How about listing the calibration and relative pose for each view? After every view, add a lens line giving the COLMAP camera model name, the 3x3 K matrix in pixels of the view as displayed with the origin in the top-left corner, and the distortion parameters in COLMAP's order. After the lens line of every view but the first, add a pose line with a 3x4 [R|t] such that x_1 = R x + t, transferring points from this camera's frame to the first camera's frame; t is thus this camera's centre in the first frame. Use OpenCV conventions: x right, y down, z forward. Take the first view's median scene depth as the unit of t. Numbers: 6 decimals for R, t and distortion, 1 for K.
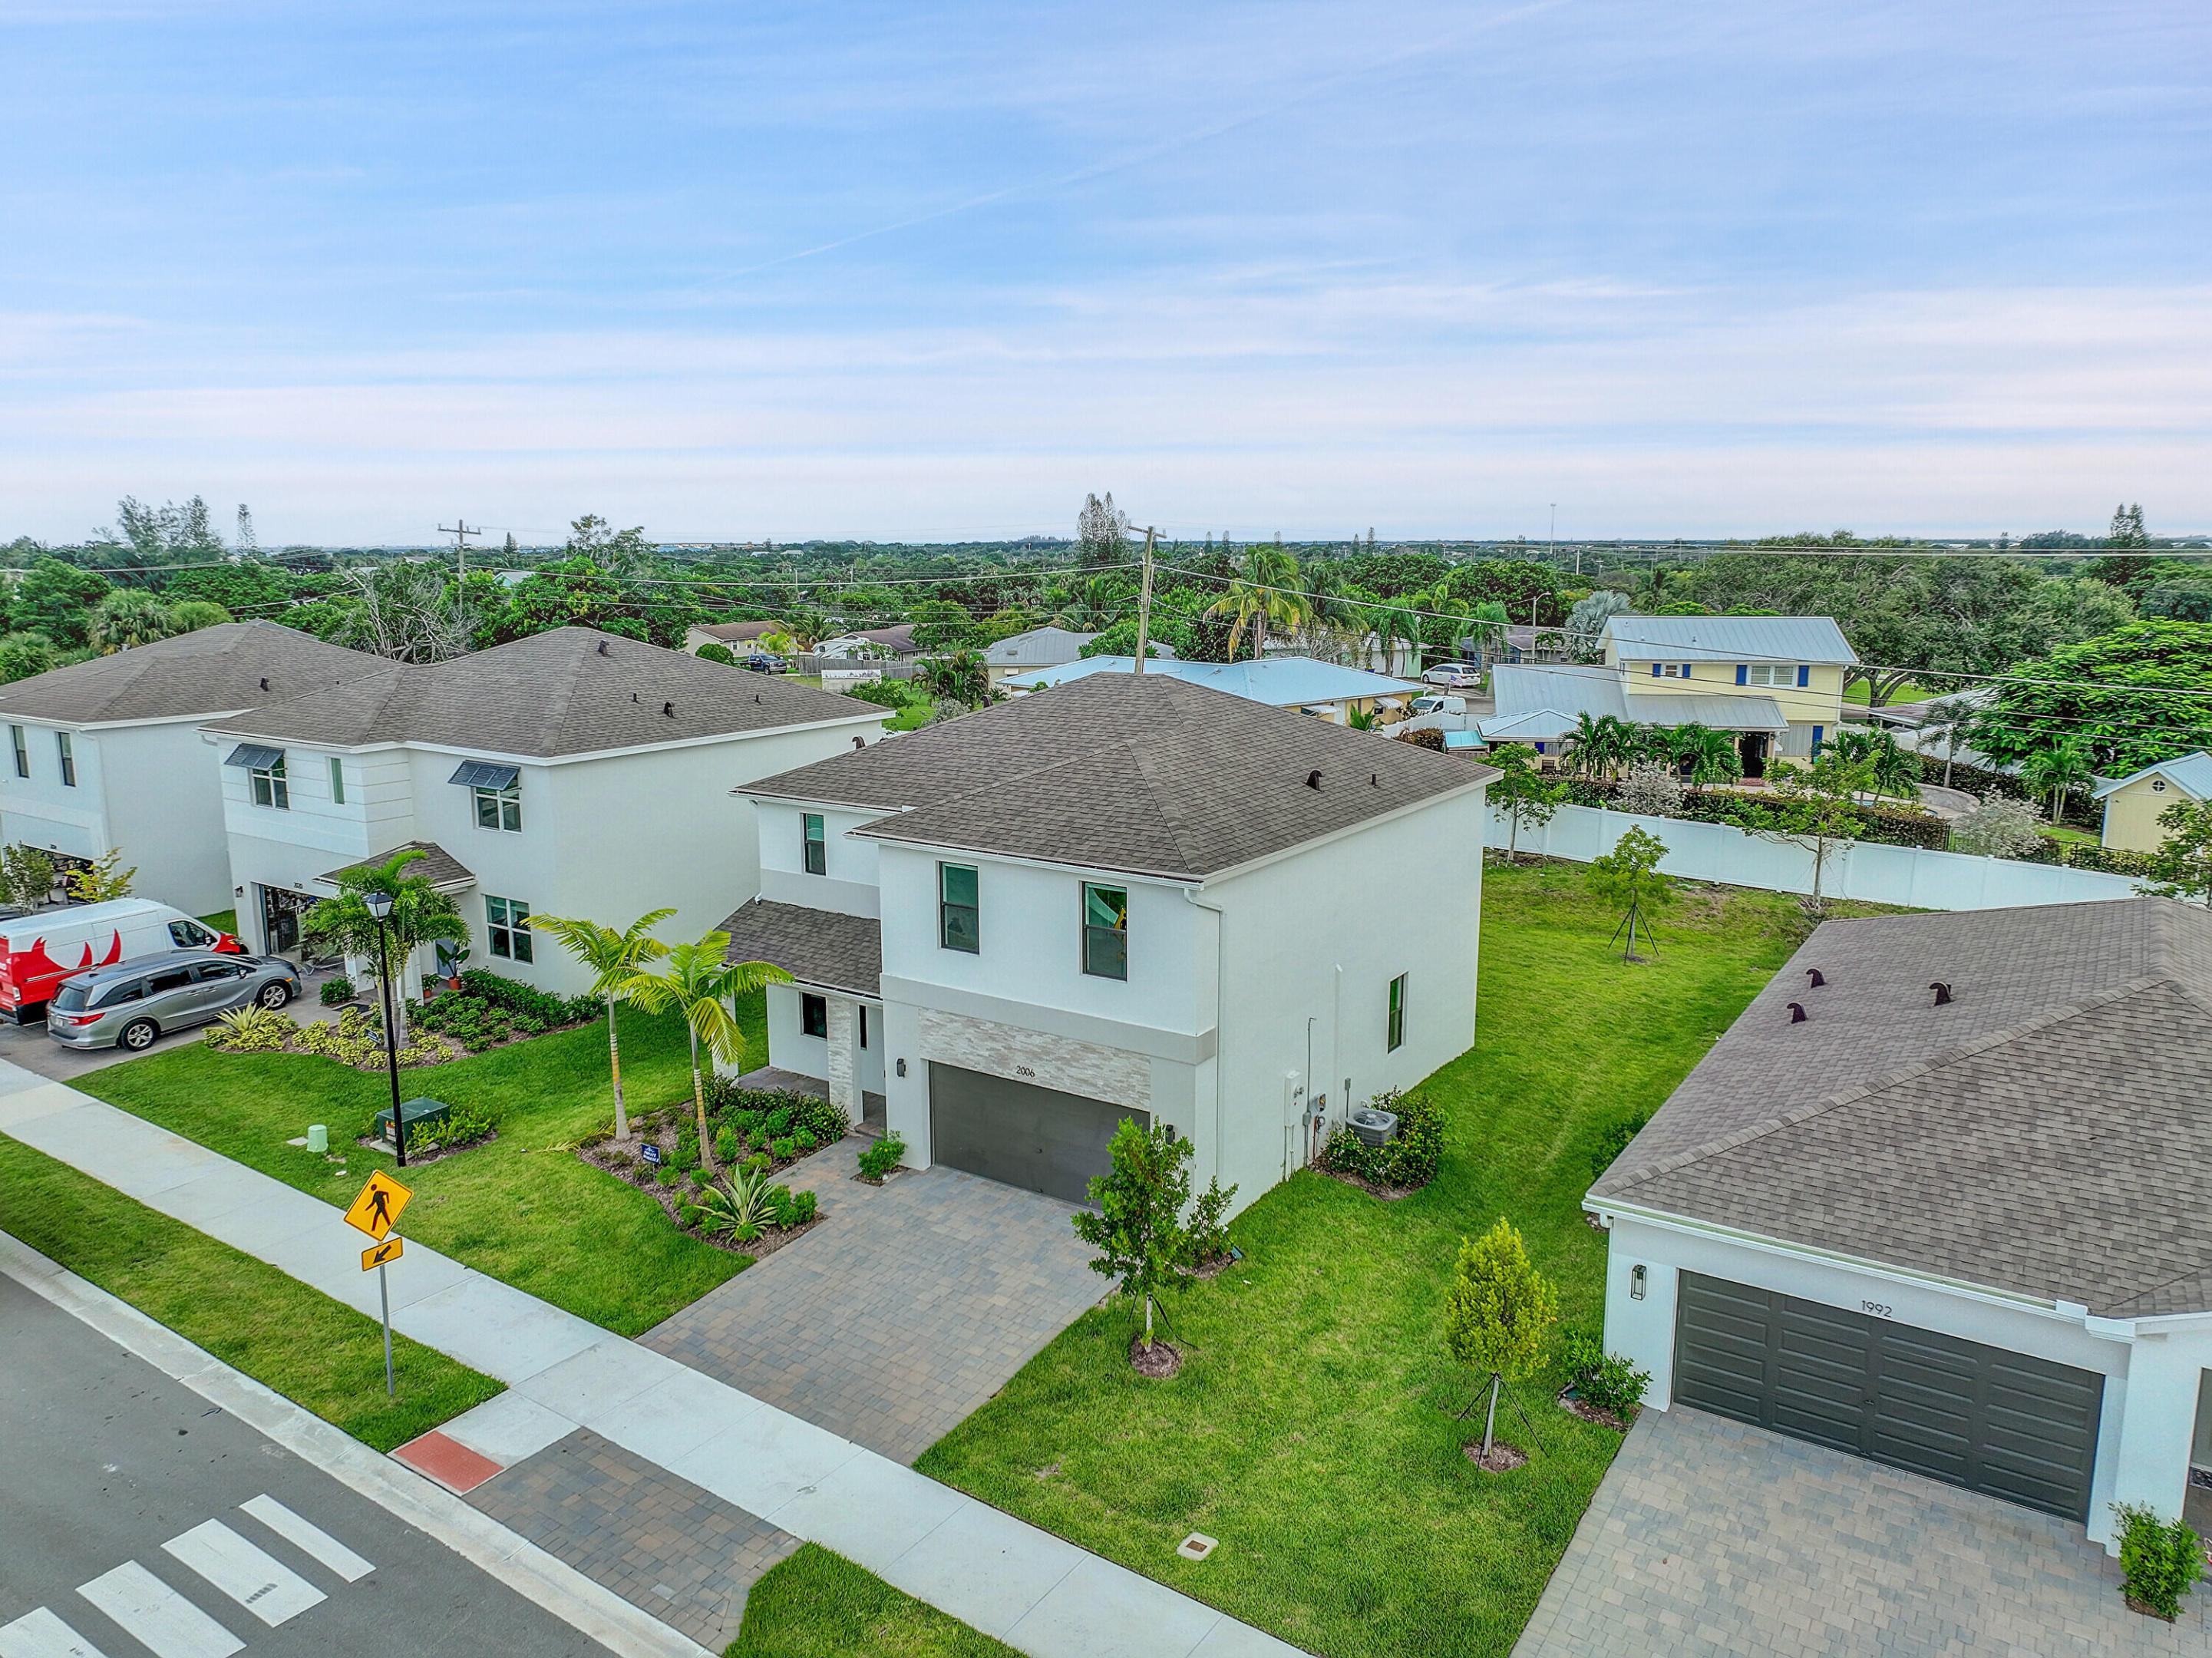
lens RADIAL K [[1551.0, 0, 1105.7], [0, 1551.0, 835.8], [0, 0, 1]] dist [-0.003553, 0.018999]
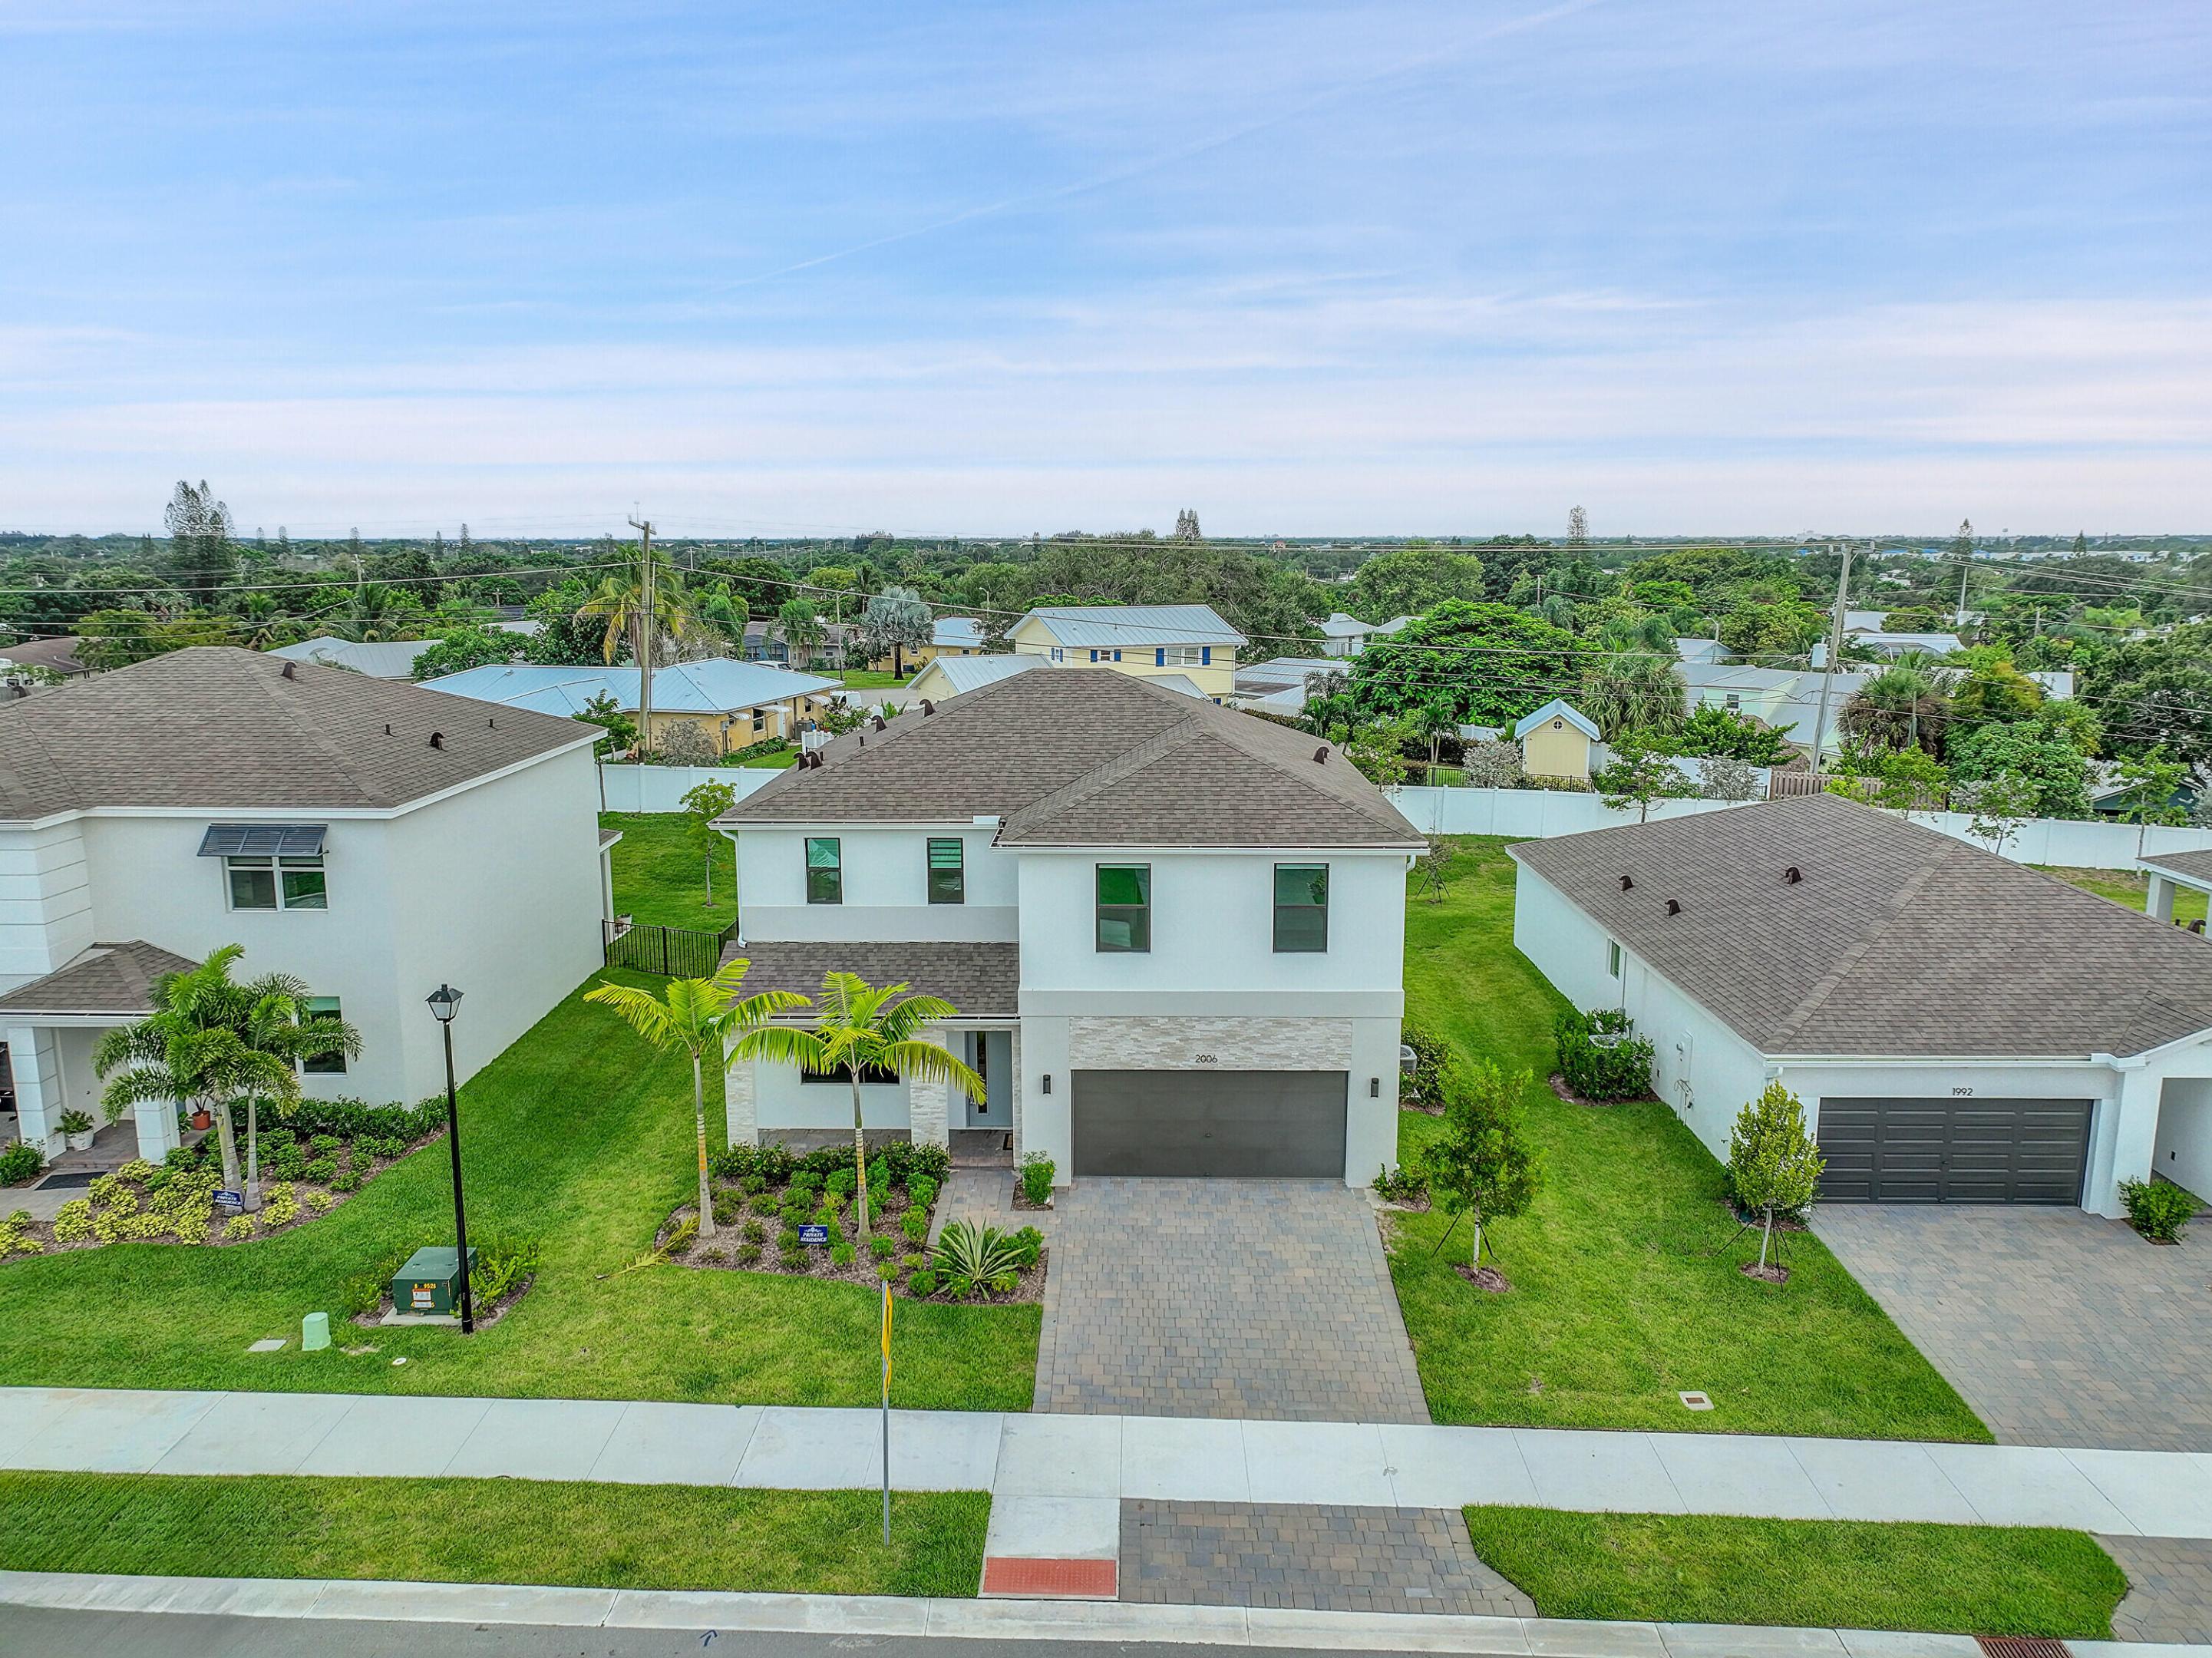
lens RADIAL K [[1551.0, 0, 1108.0], [0, 1551.0, 832.8], [0, 0, 1]] dist [-0.003553, 0.018999]
pose [[0.836752, -0.100365, 0.538305, -0.638208], [0.100643, 0.994500, 0.028980, -0.031523], [-0.538254, 0.029927, 0.842251, 0.172859]]
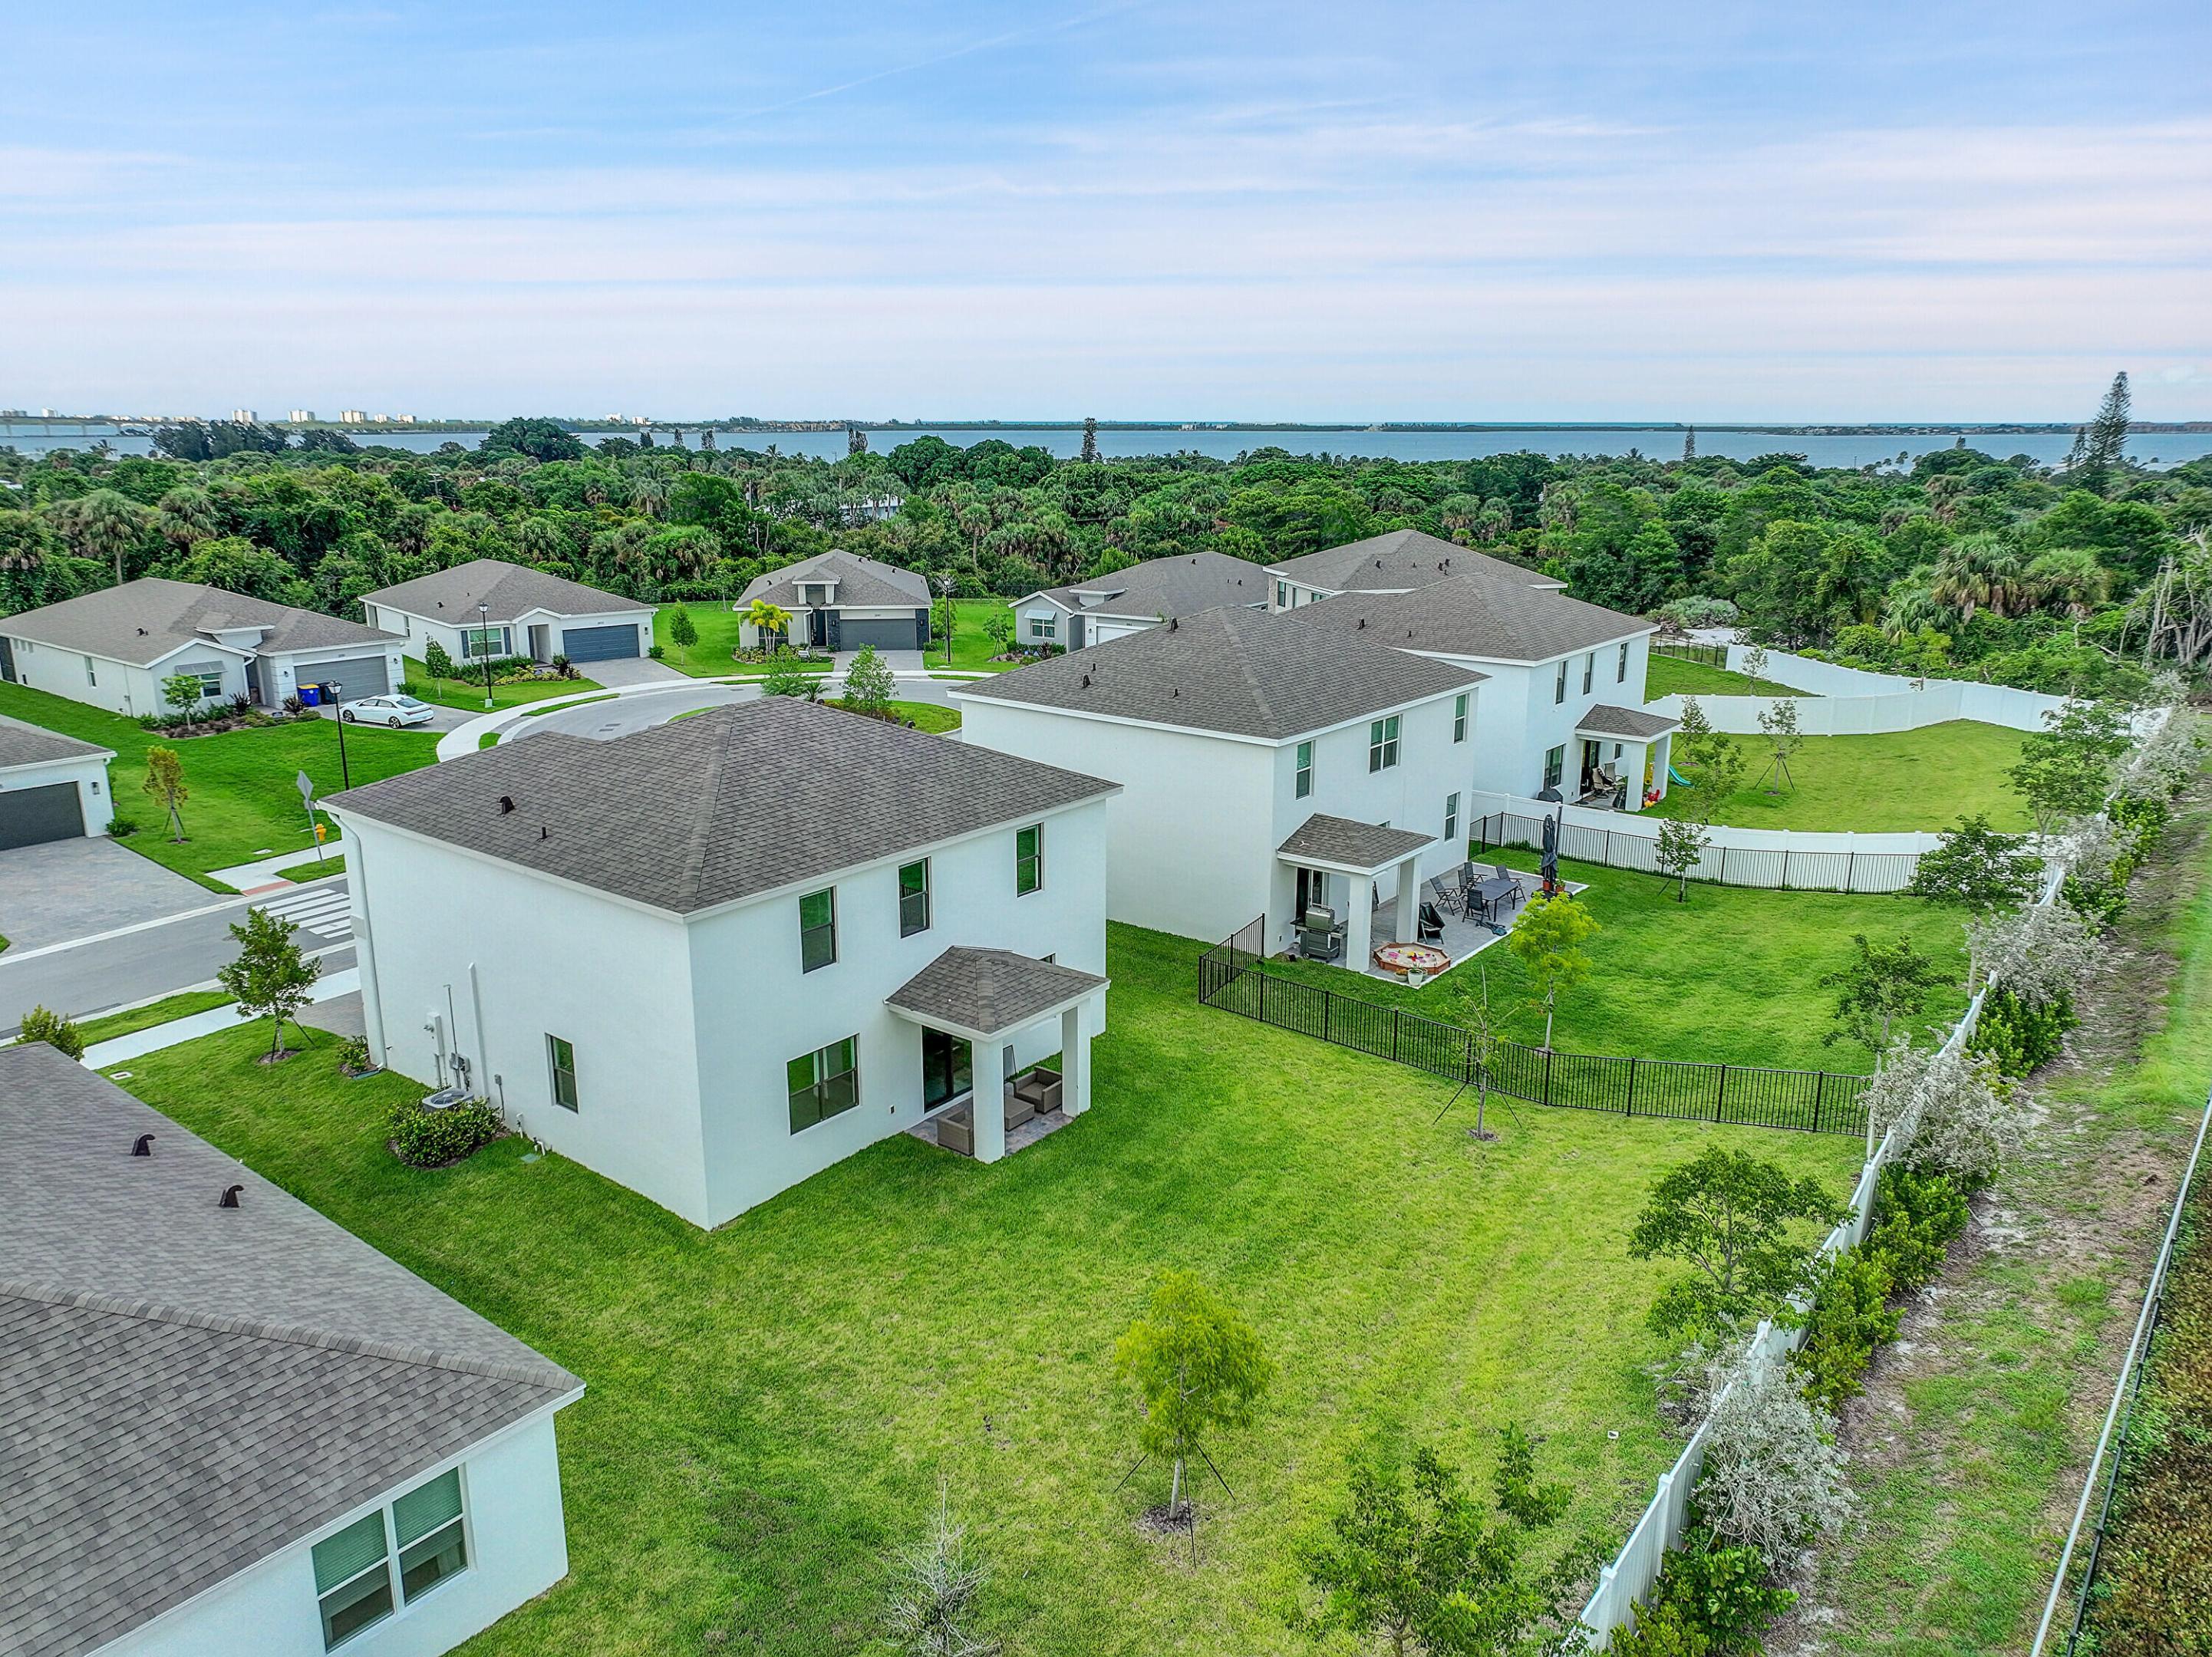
lens RADIAL K [[1550.8, 0, 1104.8], [0, 1550.8, 821.0], [0, 0, 1]] dist [-0.003553, 0.018999]
pose [[-0.077696, 0.254527, -0.963940, 1.269733], [-0.189169, 0.945534, 0.264915, -0.431924], [0.978866, 0.202931, -0.025316, 1.573288]]
